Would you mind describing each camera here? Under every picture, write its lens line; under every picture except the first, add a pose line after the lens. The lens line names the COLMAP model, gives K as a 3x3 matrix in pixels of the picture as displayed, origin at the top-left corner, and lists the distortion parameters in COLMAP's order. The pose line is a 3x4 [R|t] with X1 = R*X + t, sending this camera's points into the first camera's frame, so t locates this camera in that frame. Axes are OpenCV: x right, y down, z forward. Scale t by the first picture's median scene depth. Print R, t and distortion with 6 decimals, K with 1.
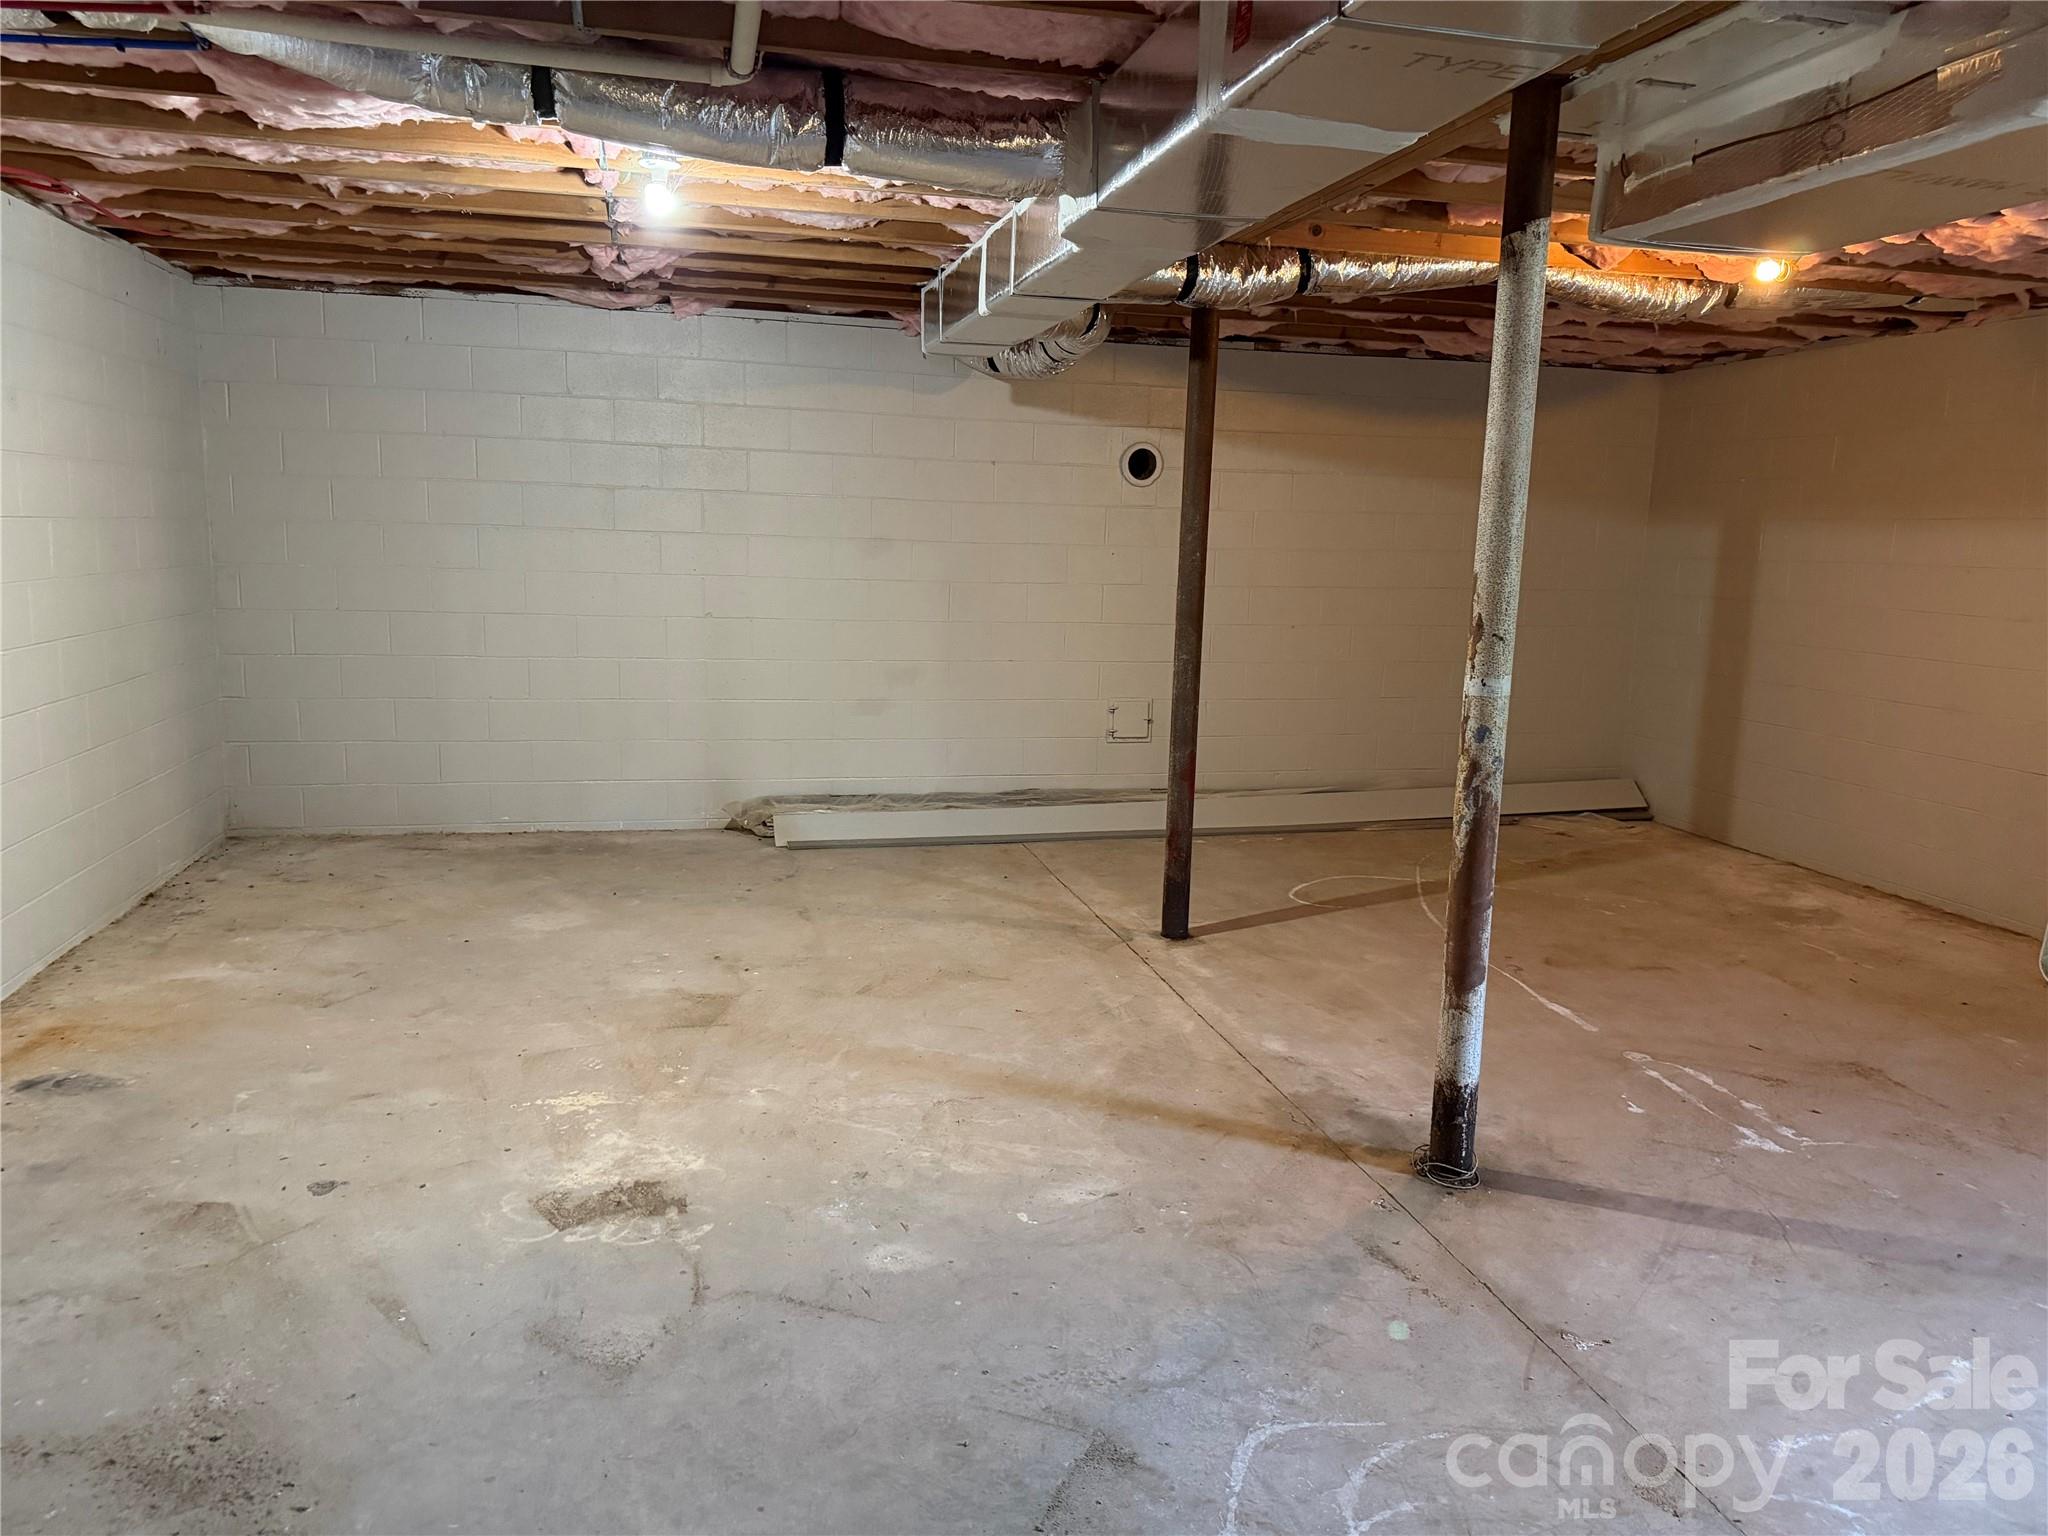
lens RADIAL K [[1455.9, 0, 1024.8], [0, 1455.9, 766.8], [0, 0, 1]] dist [0.008103, 0.001701]
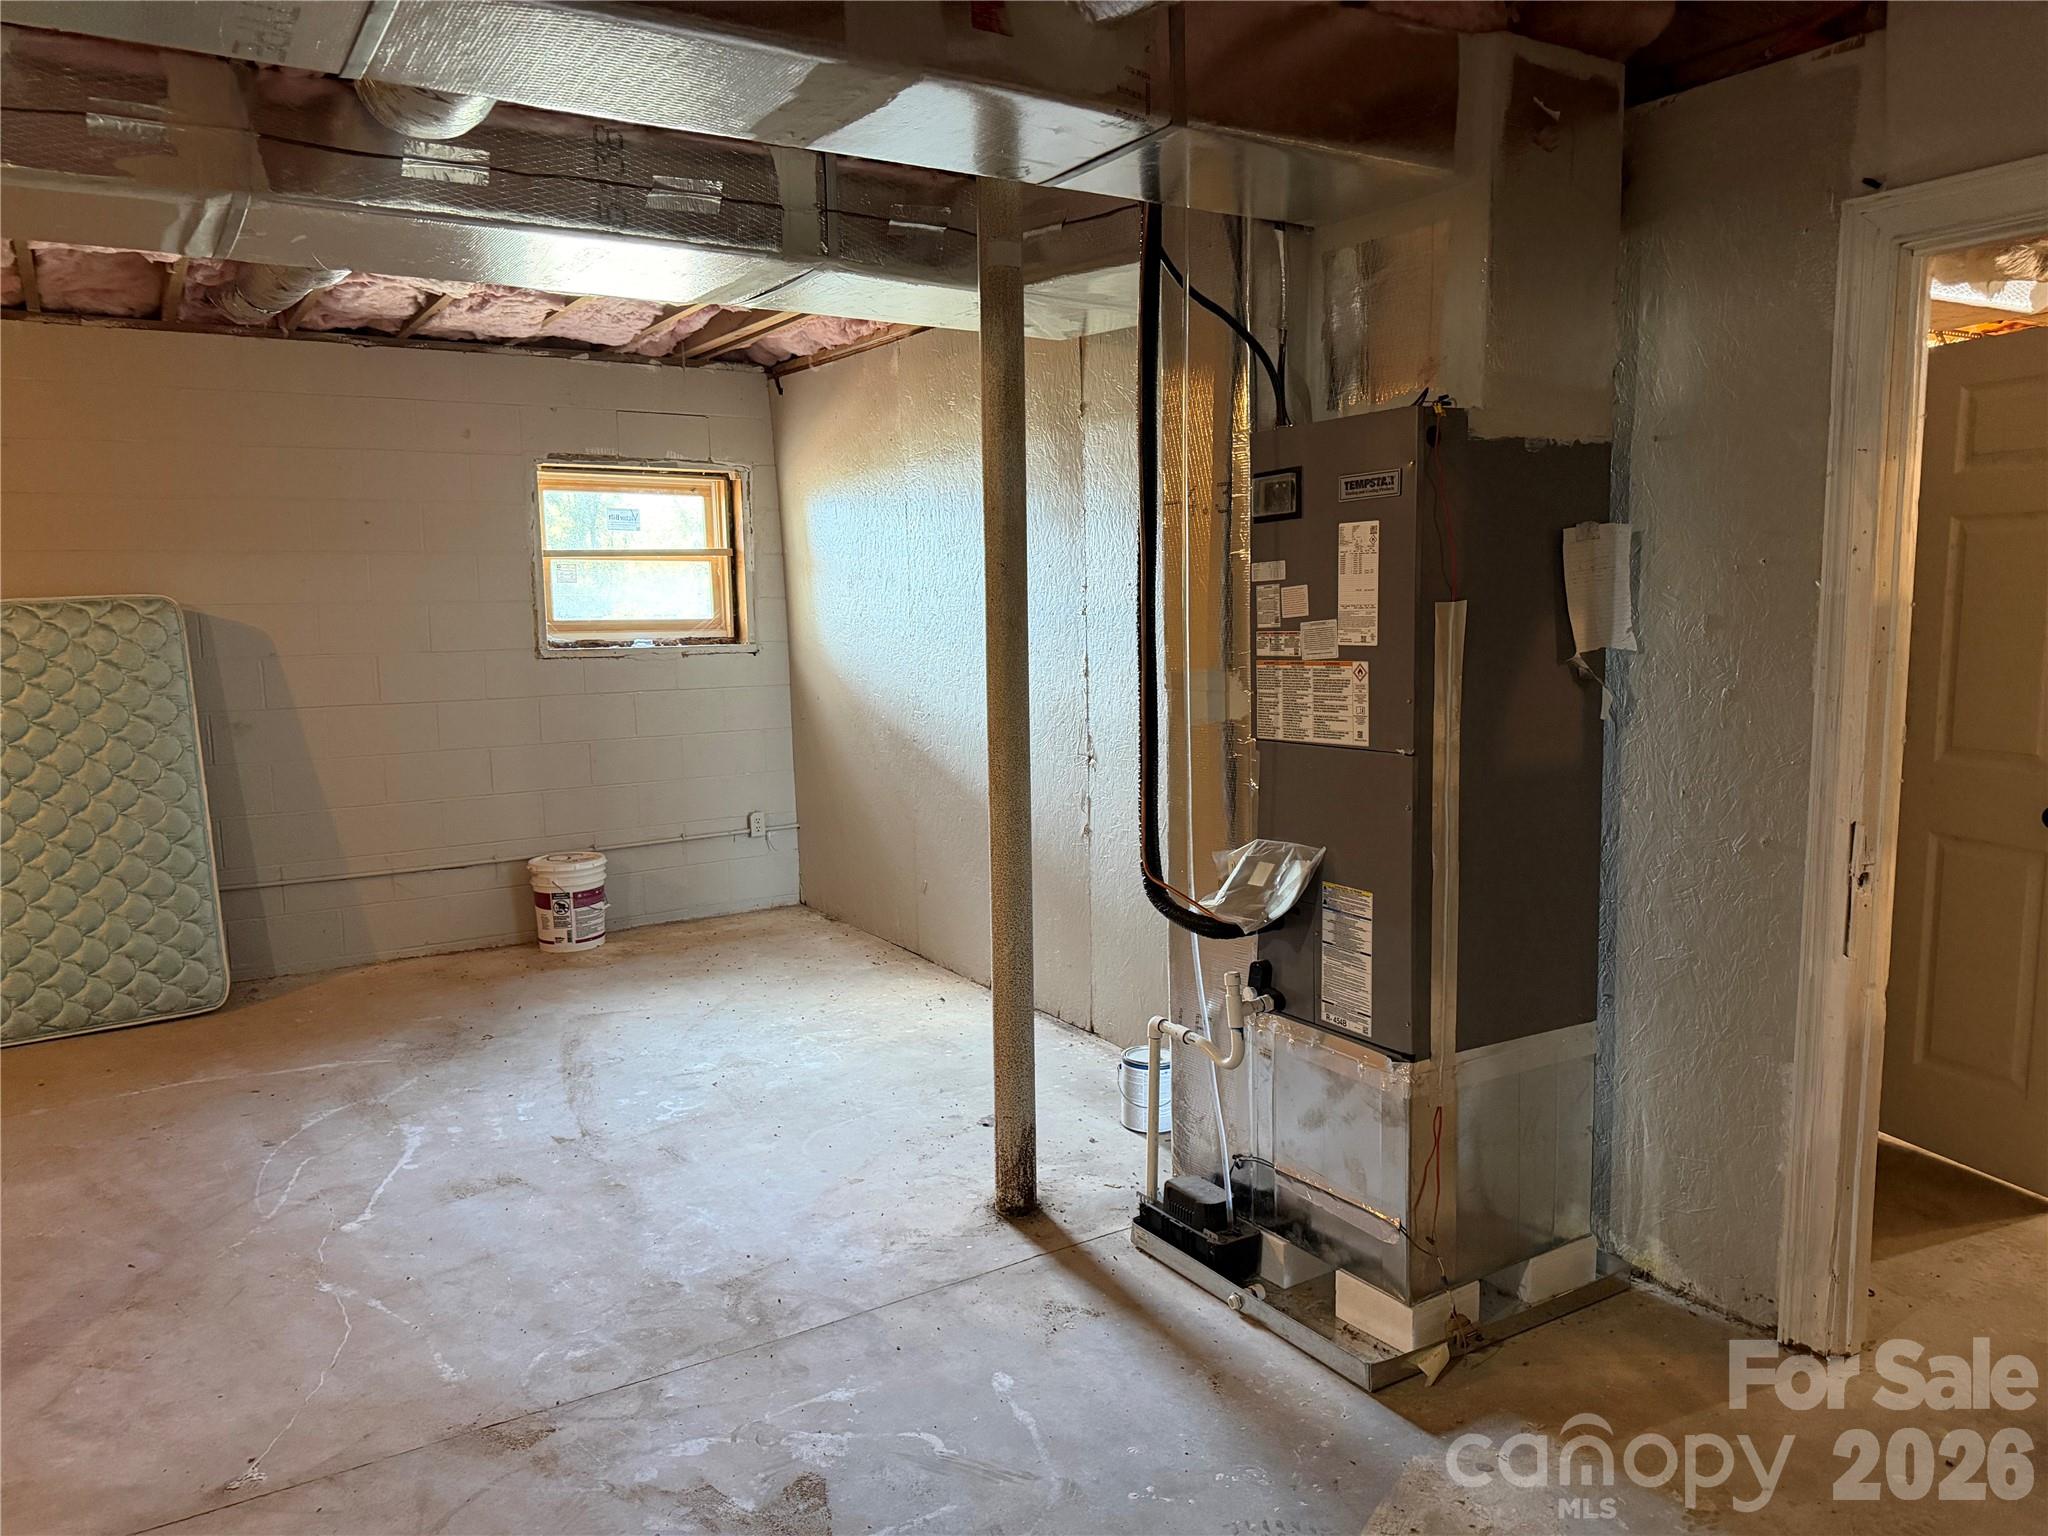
lens RADIAL K [[1455.9, 0, 1024.2], [0, 1455.9, 772.2], [0, 0, 1]] dist [0.008103, 0.001701]
pose [[-0.326780, -0.144062, 0.934056, -0.532970], [0.158189, 0.966035, 0.204336, -0.126503], [-0.931768, 0.214531, -0.292891, 0.705053]]
